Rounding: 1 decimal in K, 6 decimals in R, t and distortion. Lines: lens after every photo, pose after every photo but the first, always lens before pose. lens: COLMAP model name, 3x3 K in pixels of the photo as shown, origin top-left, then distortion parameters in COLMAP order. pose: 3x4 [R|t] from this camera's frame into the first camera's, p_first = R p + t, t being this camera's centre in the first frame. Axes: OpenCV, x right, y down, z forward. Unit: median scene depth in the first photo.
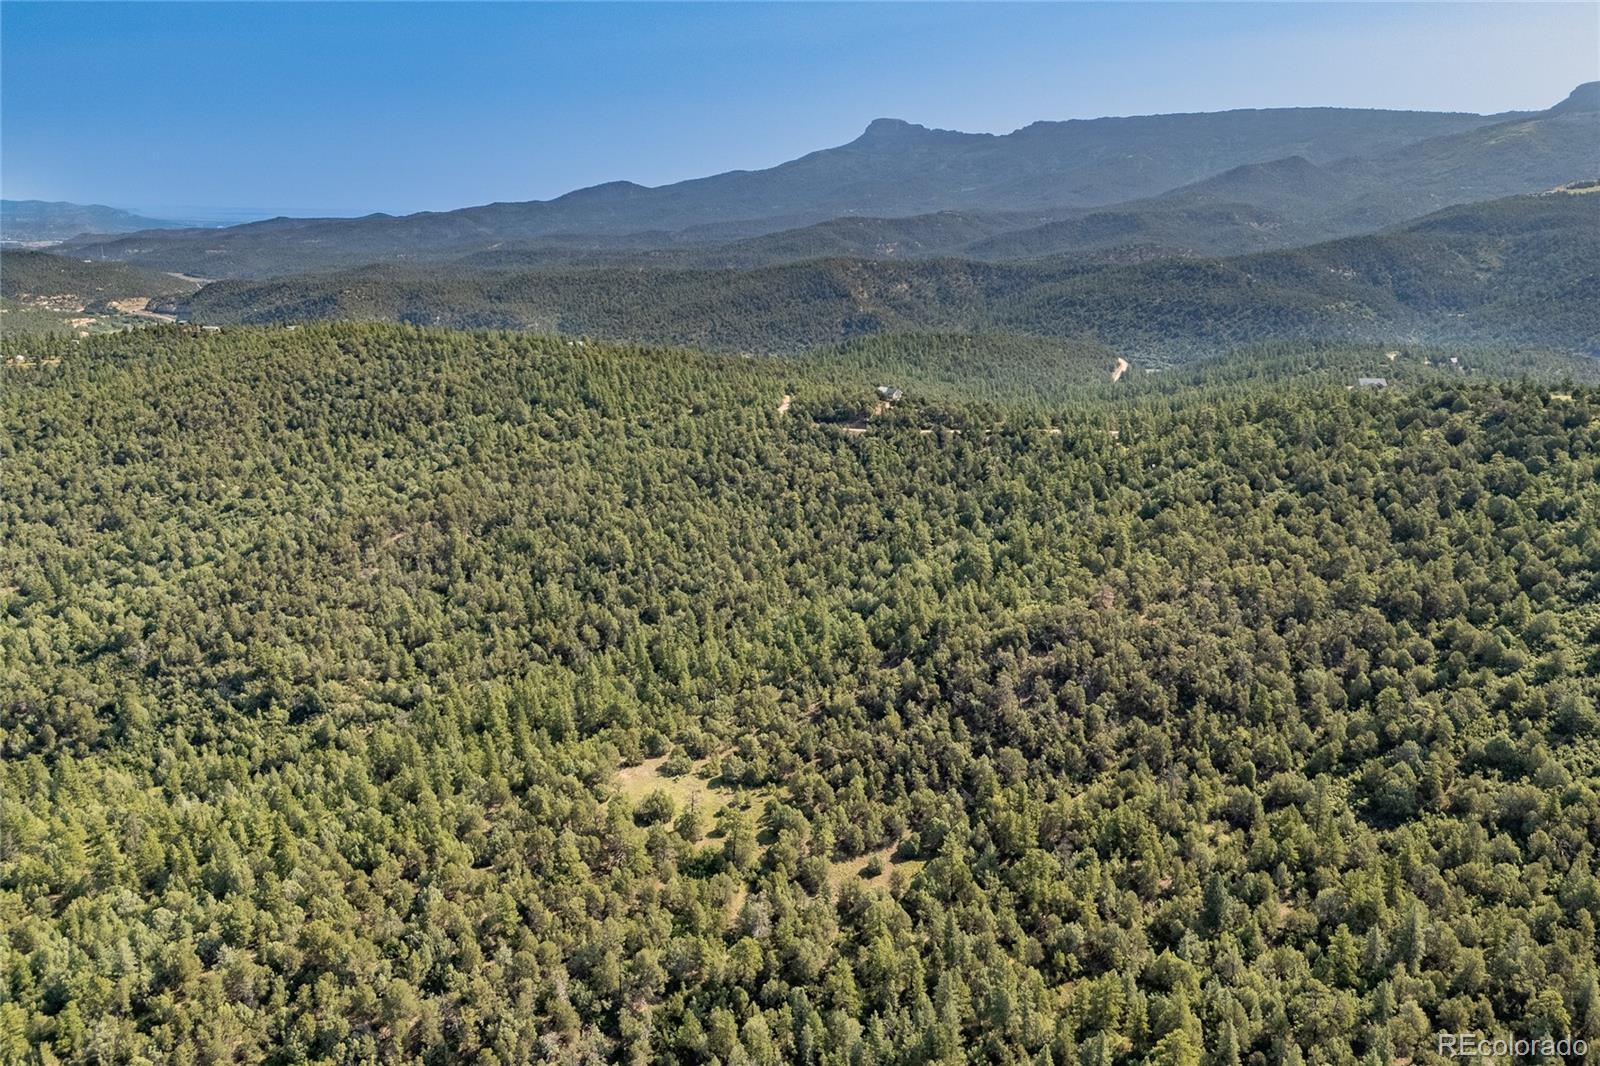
lens RADIAL K [[1095.2, 0, 800.0], [0, 1095.2, 533.0], [0, 0, 1]] dist [0.075085, -0.052366]
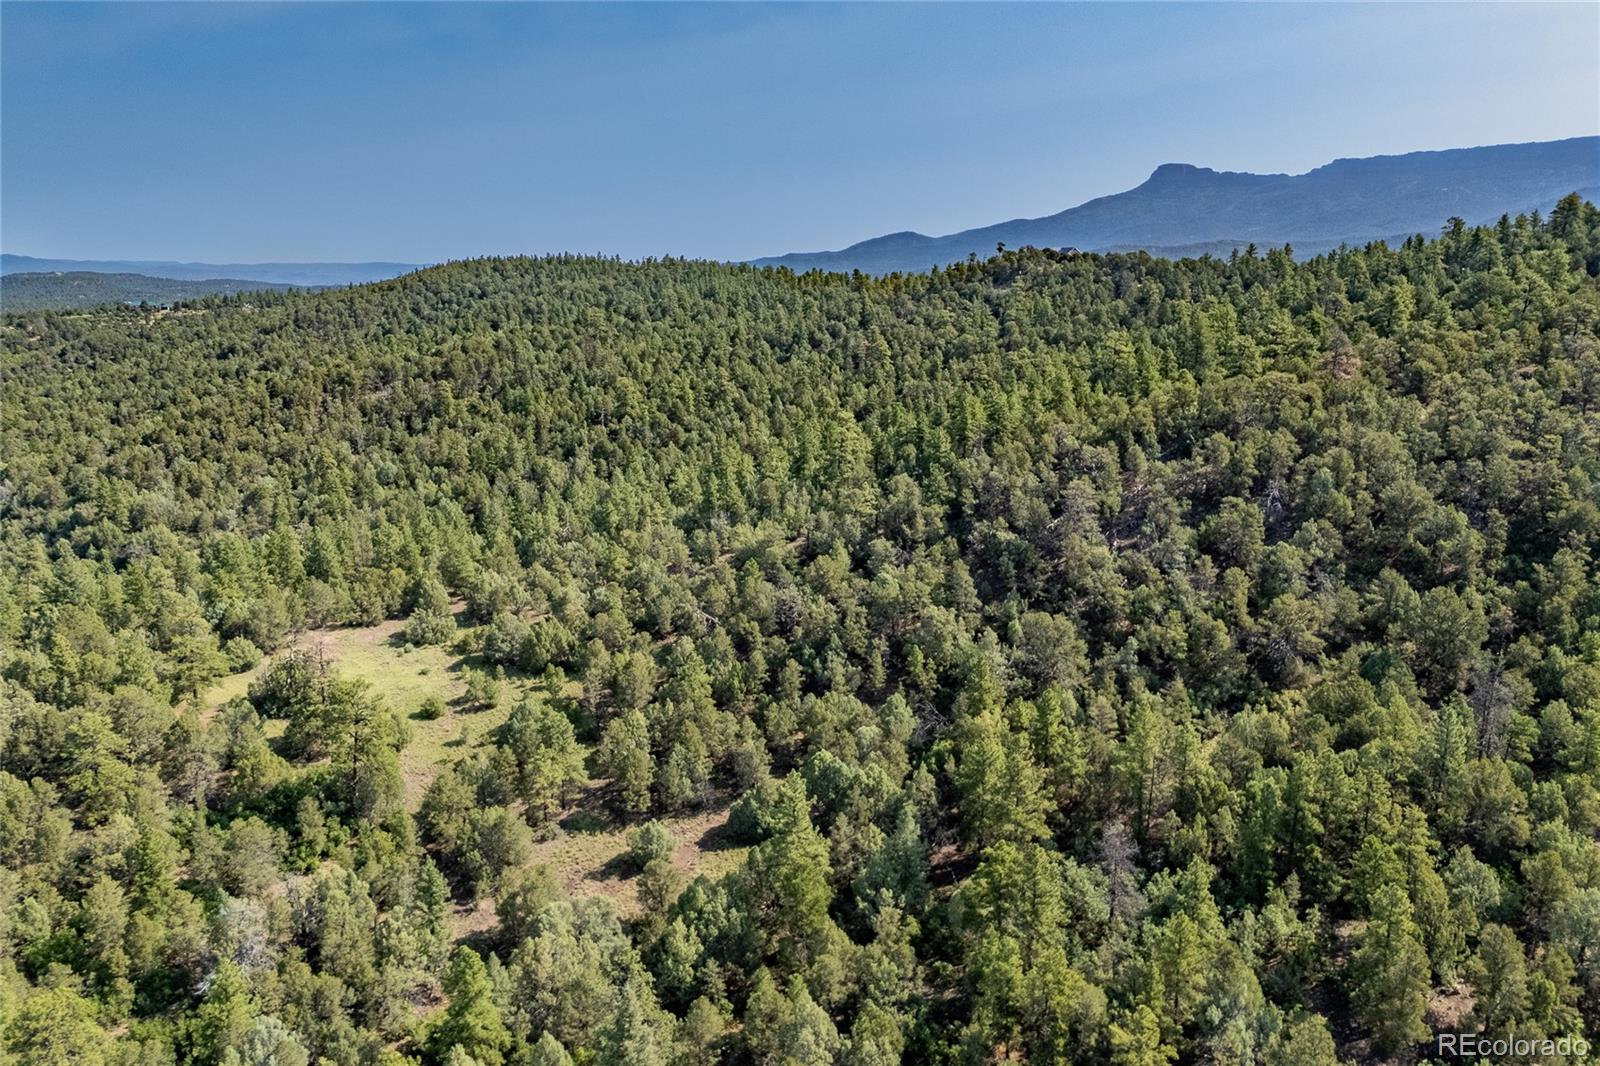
lens RADIAL K [[1095.2, 0, 800.0], [0, 1095.2, 533.0], [0, 0, 1]] dist [0.075085, -0.052366]
pose [[0.974192, 0.055591, -0.218768, 0.187823], [-0.059520, 0.998162, -0.011408, 0.174415], [0.217732, 0.024134, 0.975710, 0.572821]]
